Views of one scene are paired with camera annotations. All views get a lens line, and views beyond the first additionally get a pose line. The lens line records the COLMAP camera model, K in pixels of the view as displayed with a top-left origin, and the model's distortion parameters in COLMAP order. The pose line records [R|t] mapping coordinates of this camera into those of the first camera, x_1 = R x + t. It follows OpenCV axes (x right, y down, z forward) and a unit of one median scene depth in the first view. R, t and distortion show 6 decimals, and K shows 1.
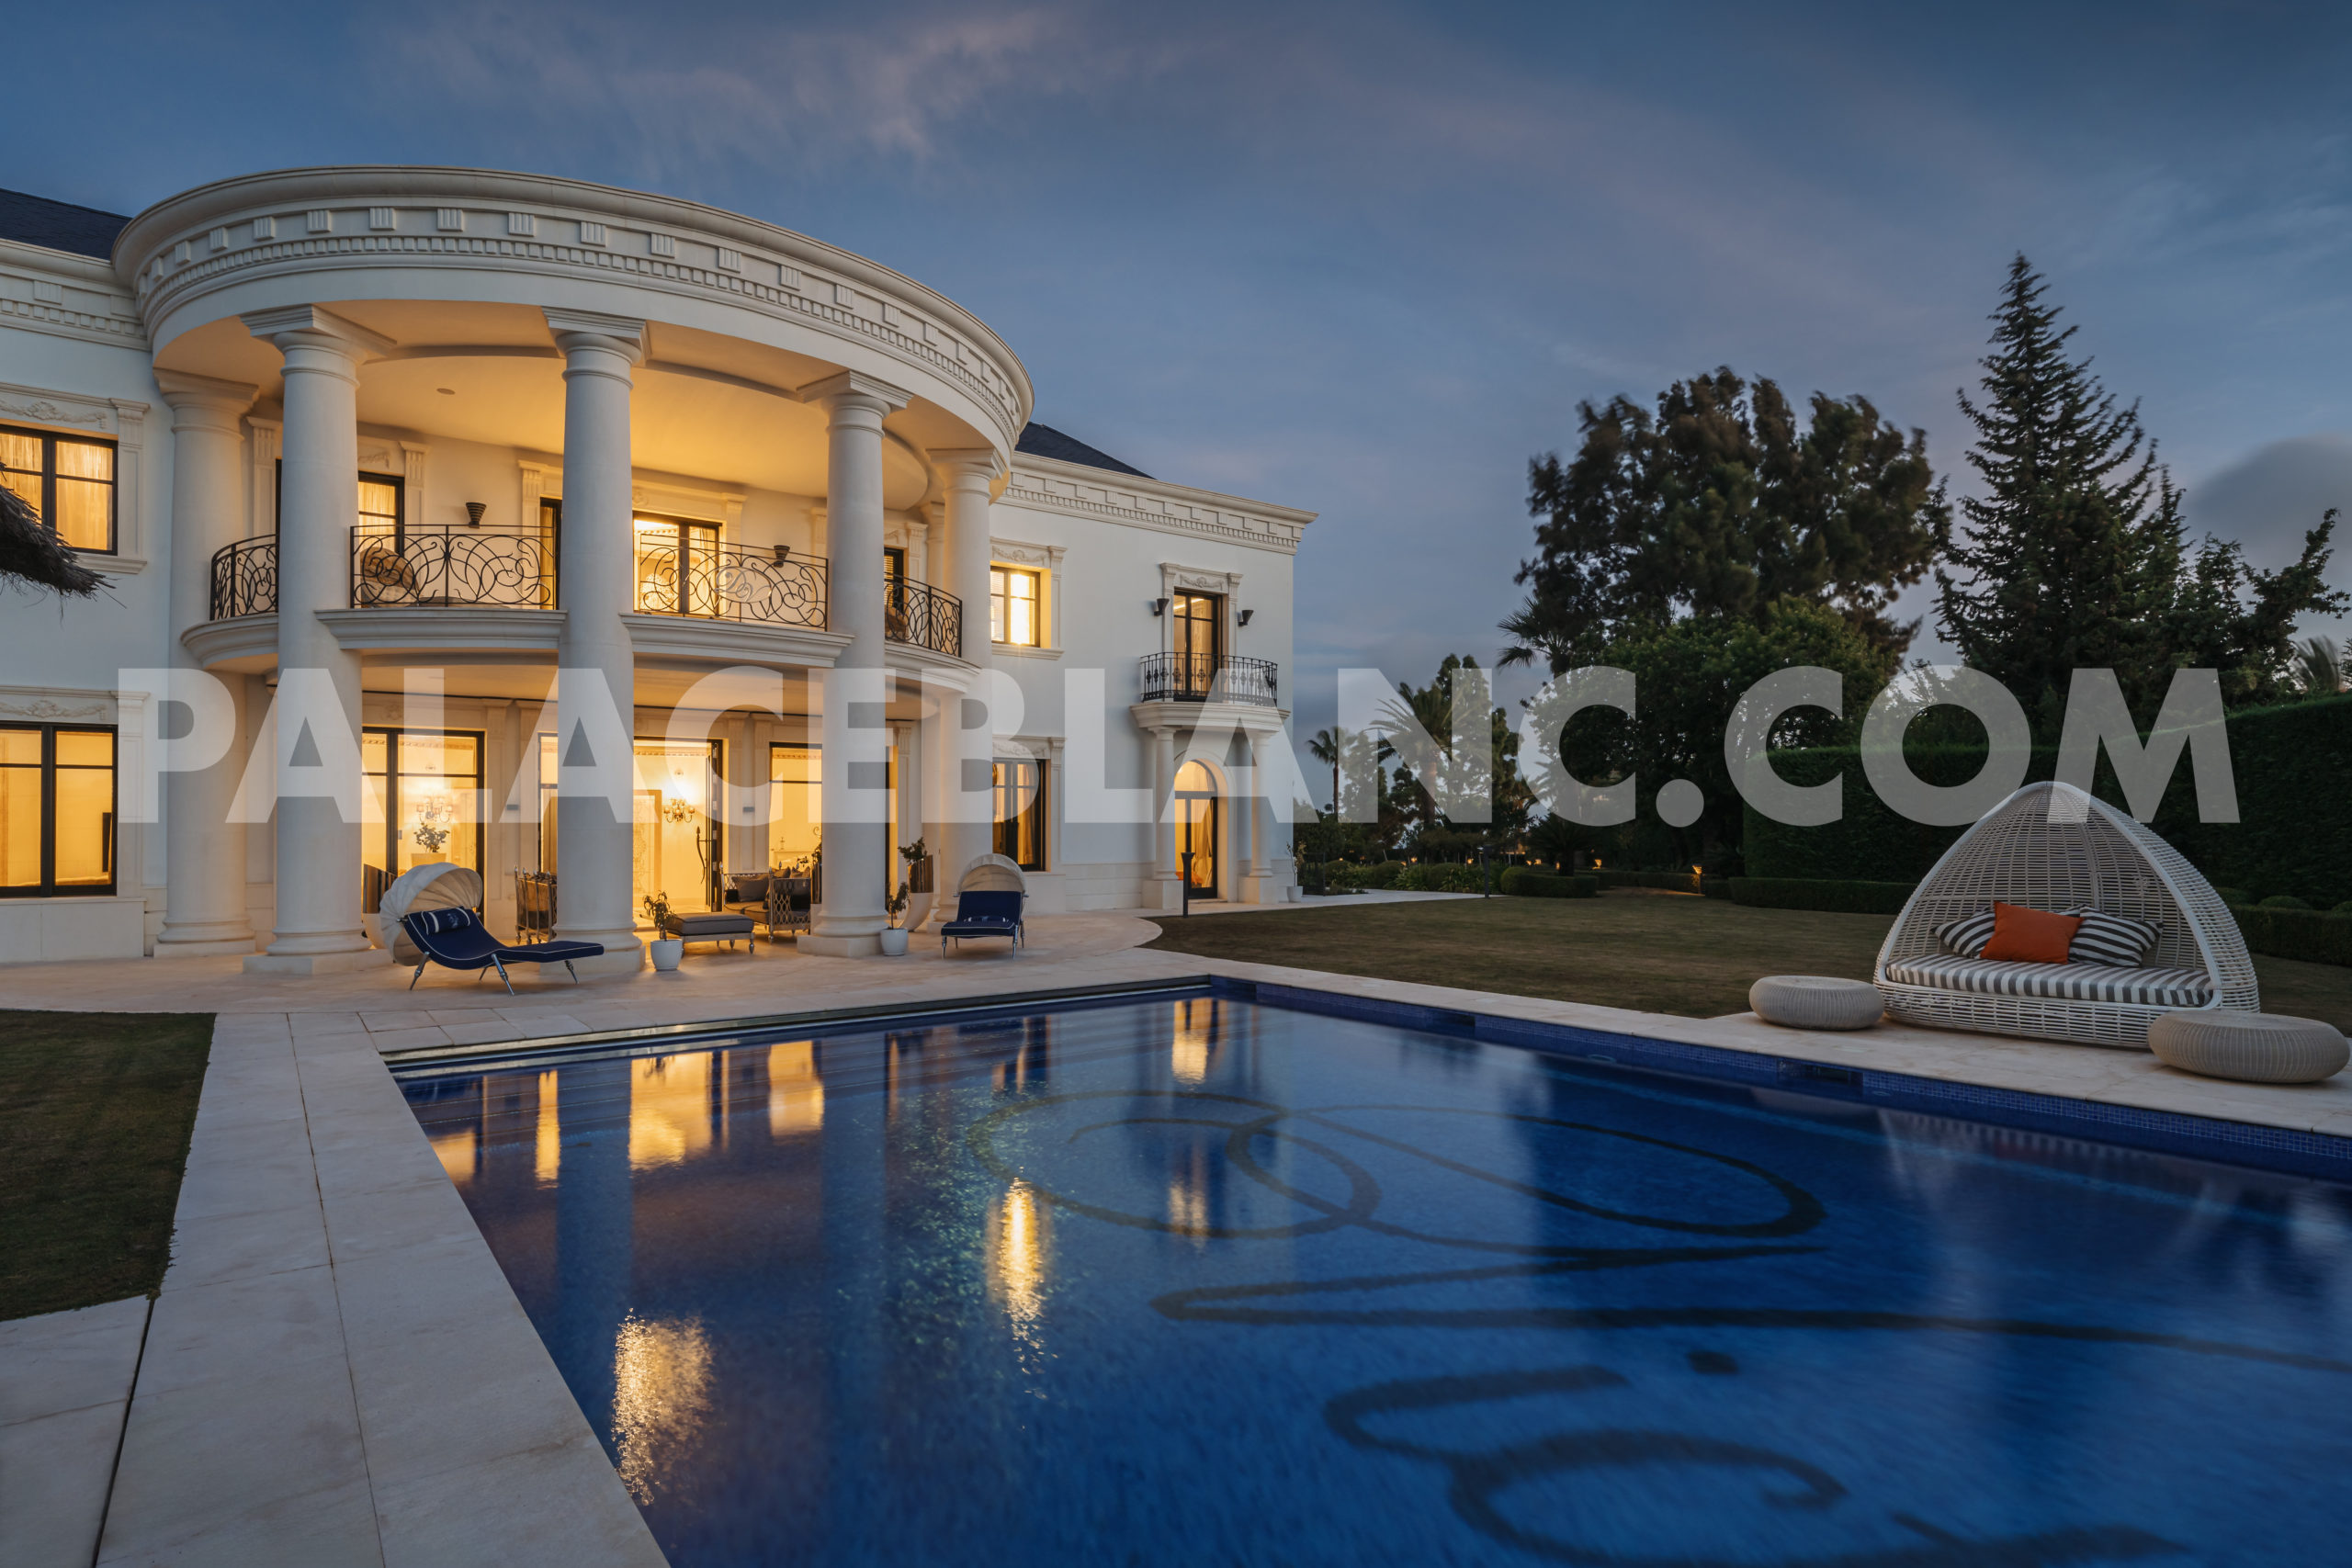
lens RADIAL K [[1210.3, 0, 1163.8], [0, 1210.3, 833.5], [0, 0, 1]] dist [-0.000582, -0.001317]
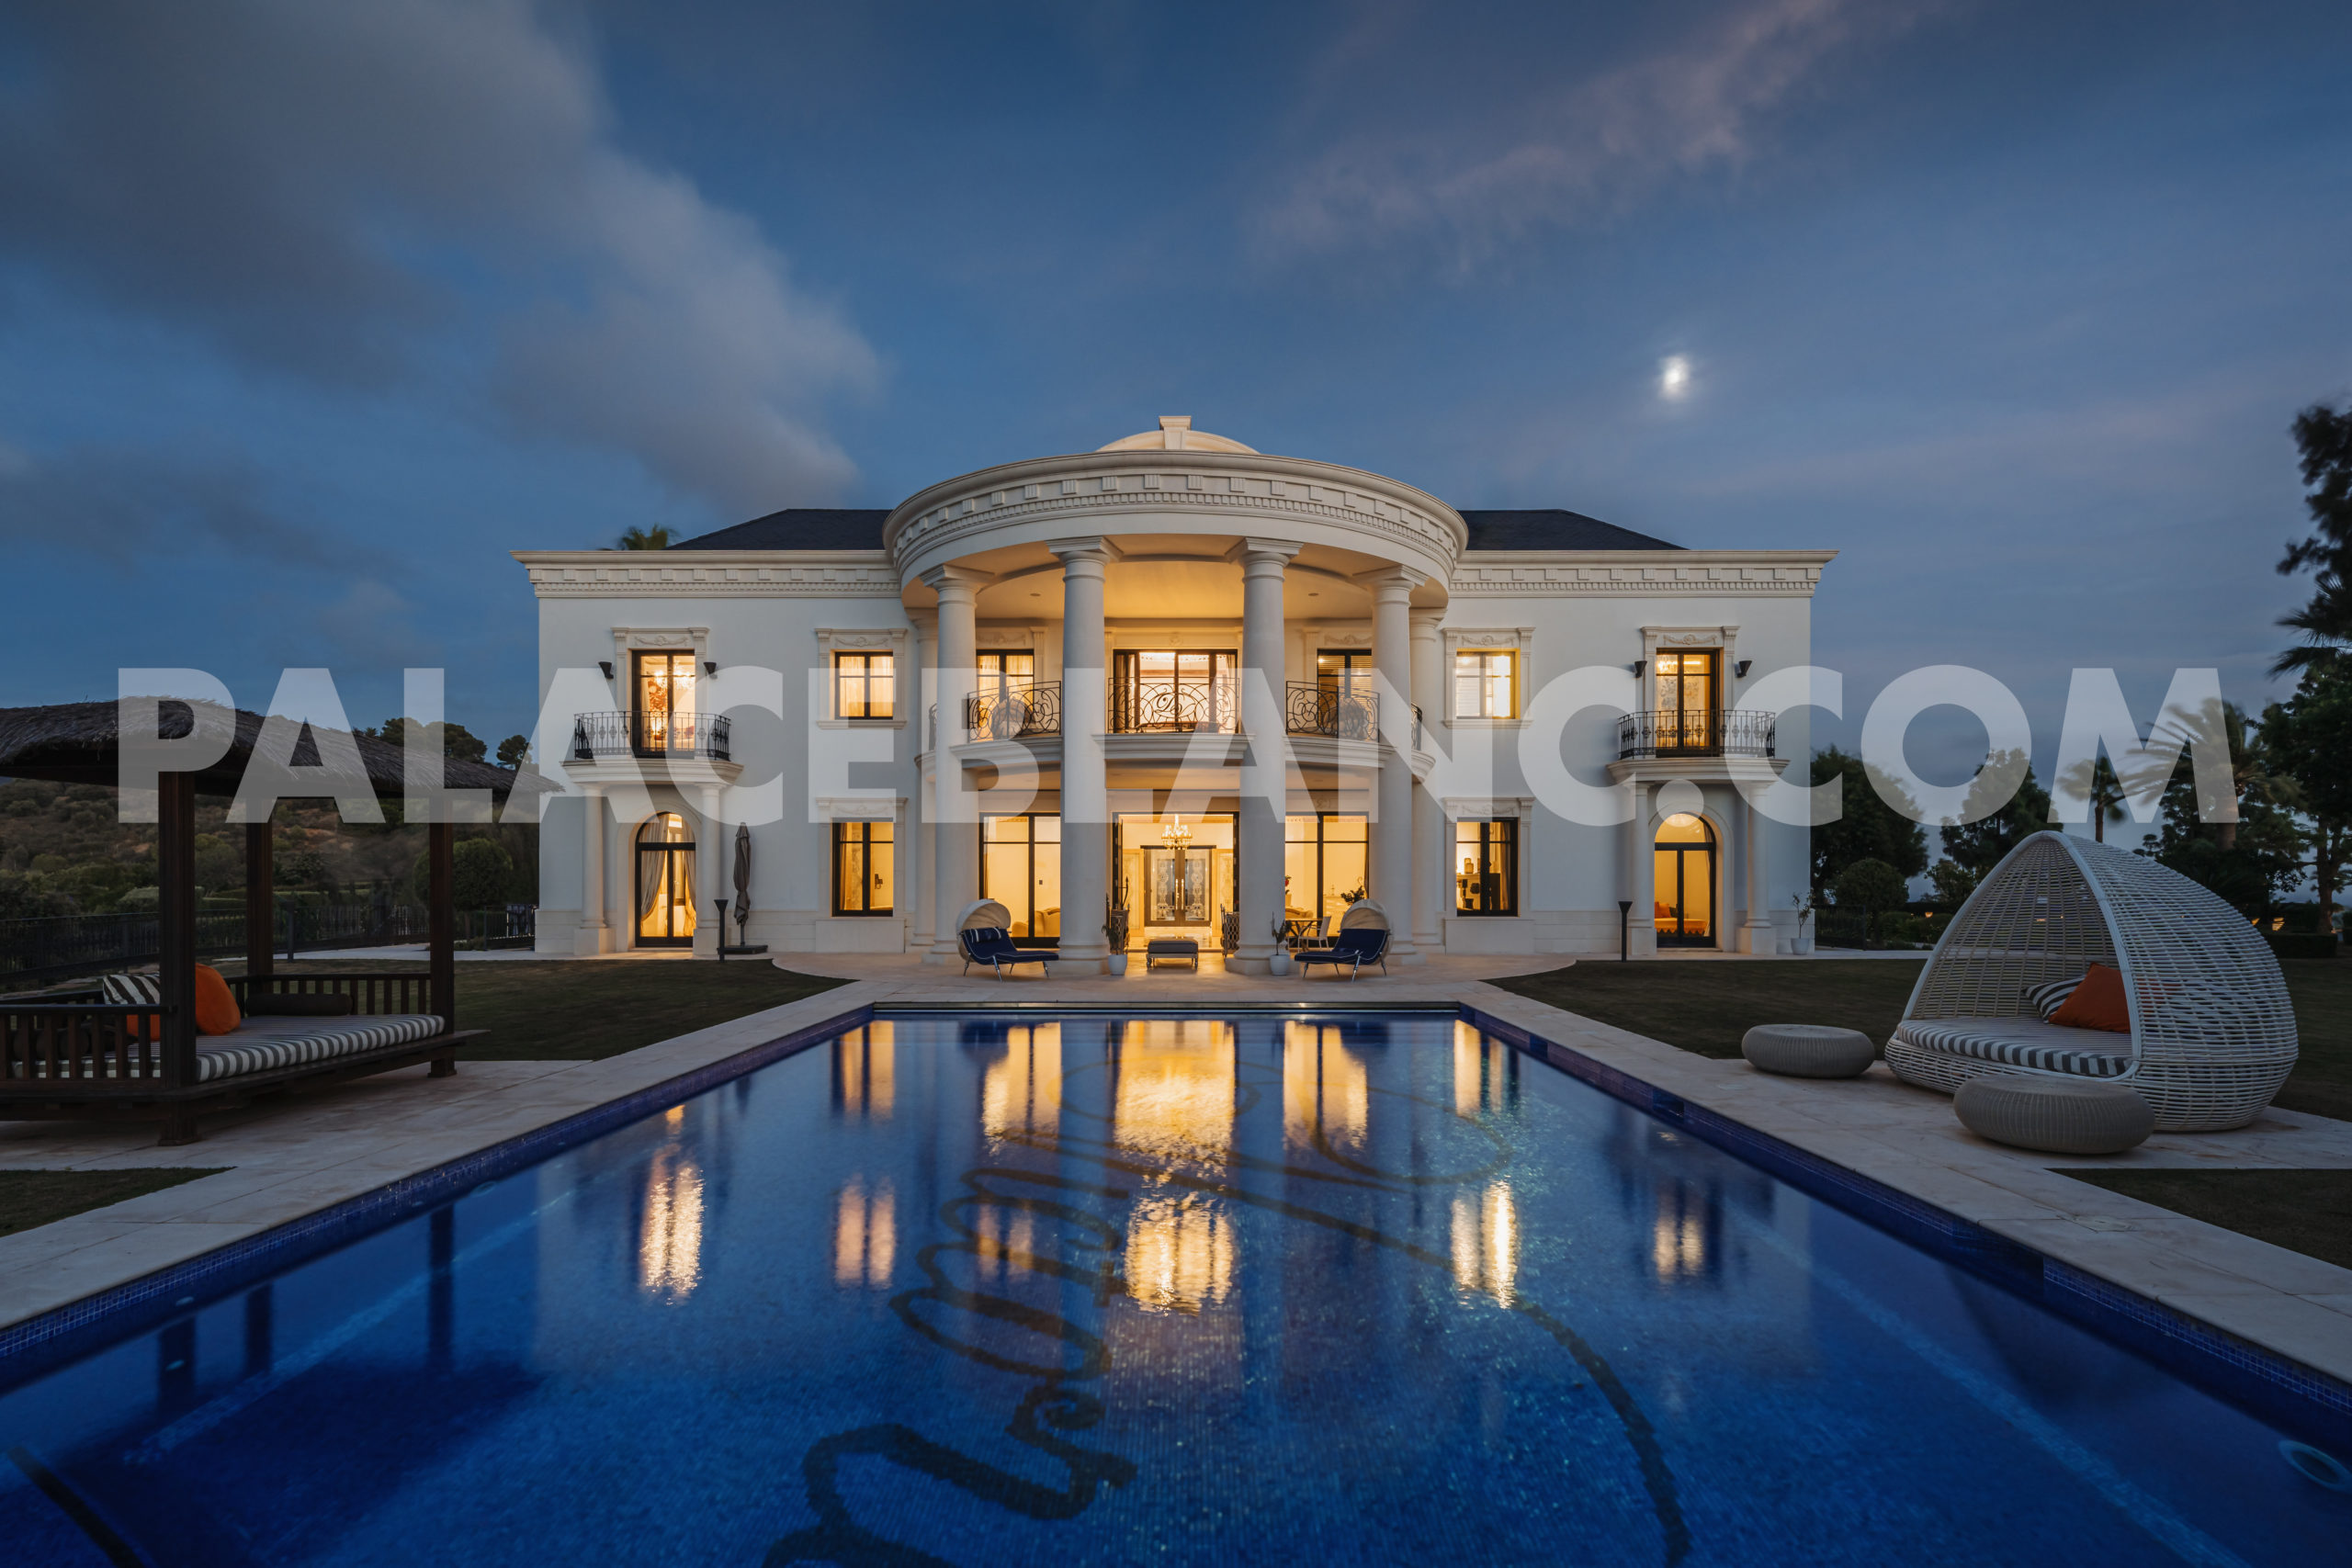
lens RADIAL K [[1122.0, 0, 1176.4], [0, 1122.0, 865.1], [0, 0, 1]] dist [-0.018958, -0.000997]
pose [[0.804063, -0.006302, -0.594510, 0.262467], [-0.003251, 0.999882, -0.014996, 0.000125], [0.594535, 0.013990, 0.803948, -0.024759]]
